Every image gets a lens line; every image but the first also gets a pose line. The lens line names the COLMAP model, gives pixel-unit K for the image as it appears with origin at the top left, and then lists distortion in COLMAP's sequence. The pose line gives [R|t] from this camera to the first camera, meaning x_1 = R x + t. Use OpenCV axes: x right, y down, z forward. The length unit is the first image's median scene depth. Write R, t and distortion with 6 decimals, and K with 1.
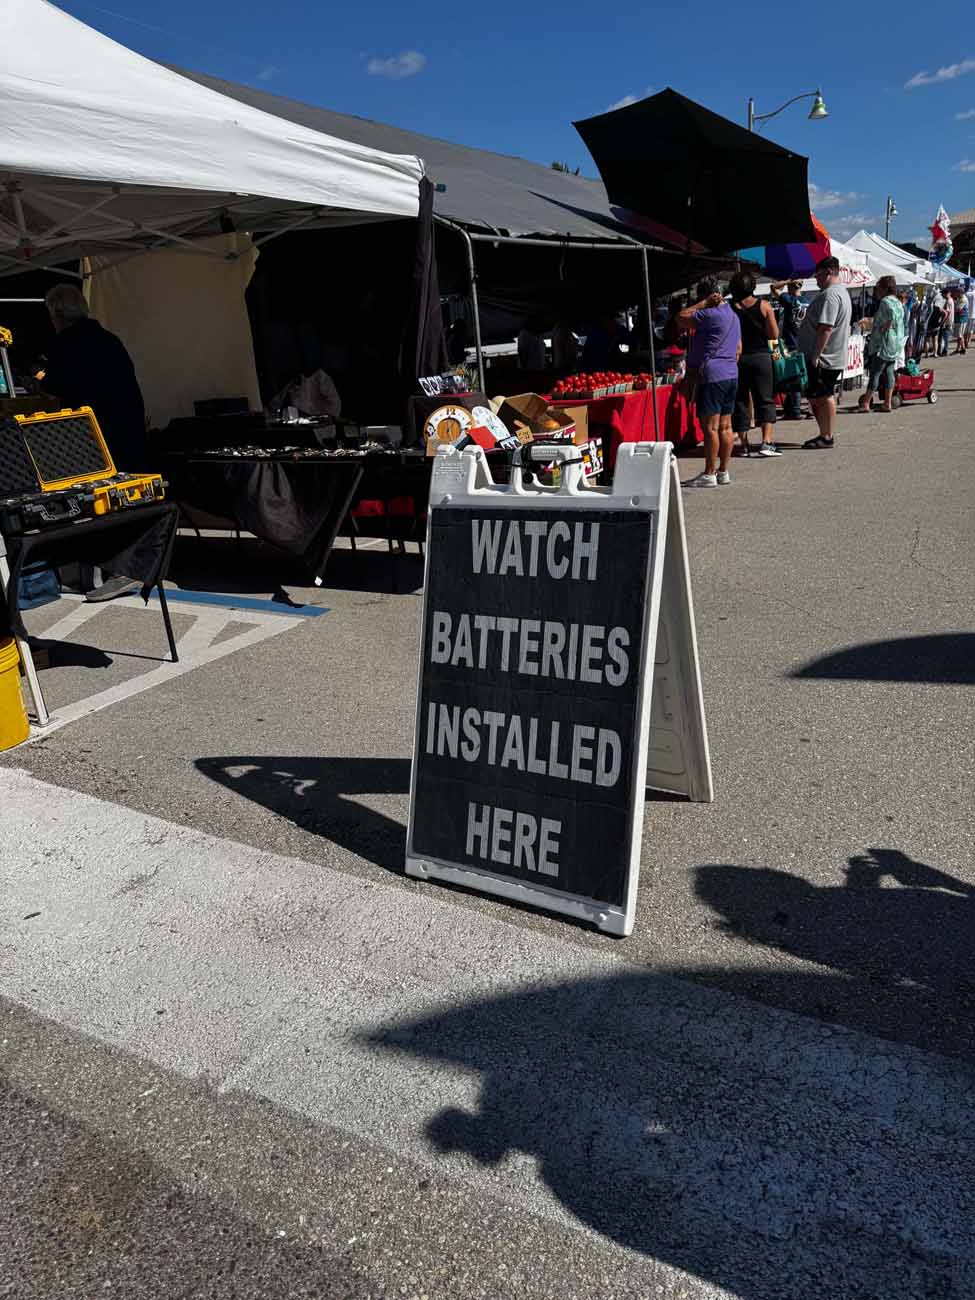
lens RADIAL K [[893.7, 0, 487.5], [0, 893.7, 650.0], [0, 0, 1]] dist [0.005862, 0.000660]
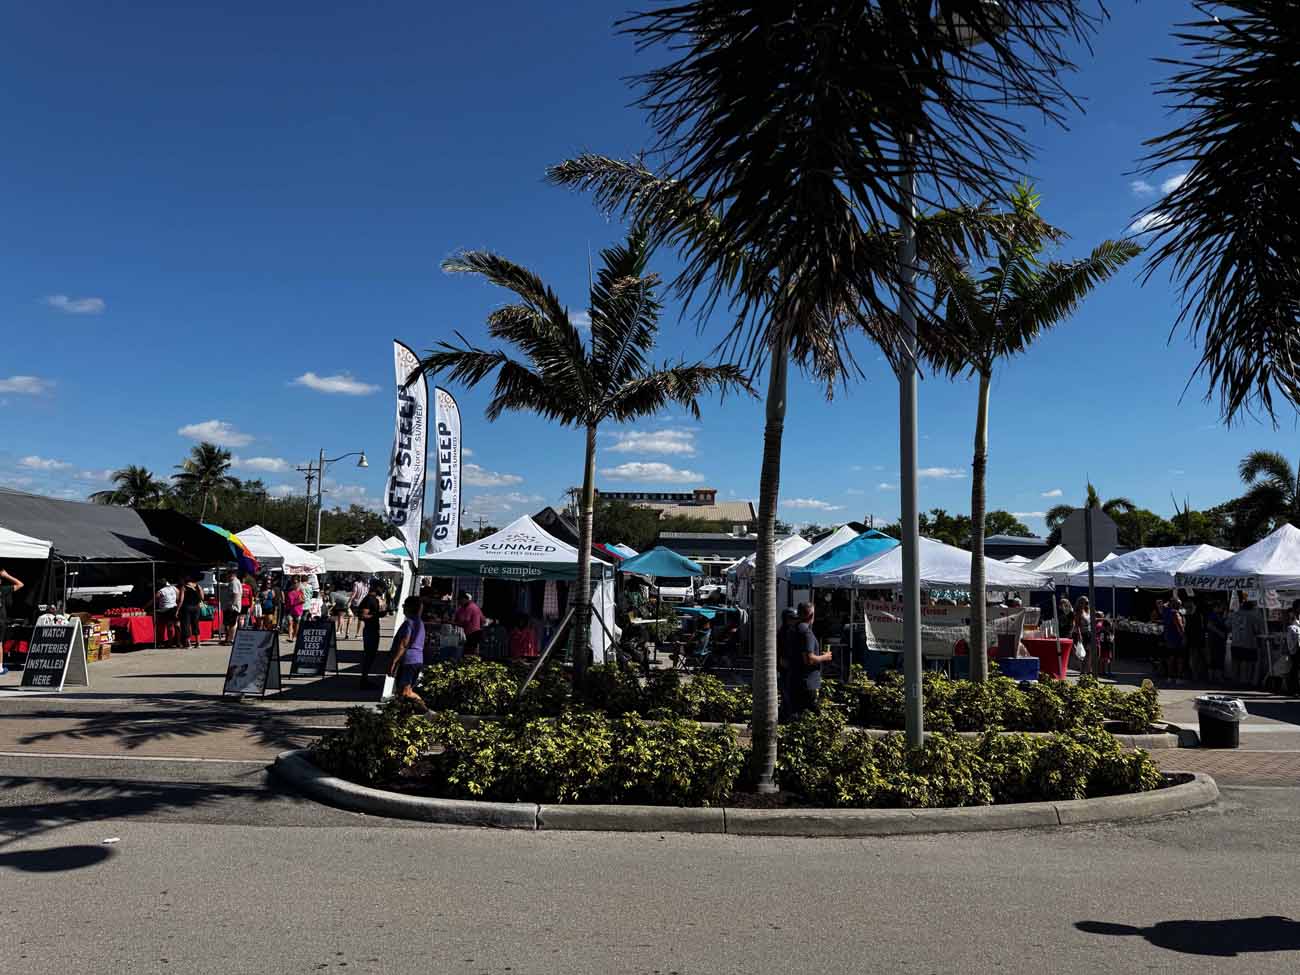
lens RADIAL K [[908.4, 0, 650.0], [0, 908.4, 487.5], [0, 0, 1]] dist [0.005469, 0.002520]
pose [[0.870183, 0.132210, 0.474659, 0.316384], [0.083705, 0.909662, -0.406828, 1.161355], [-0.485566, 0.393746, 0.780506, -3.910855]]
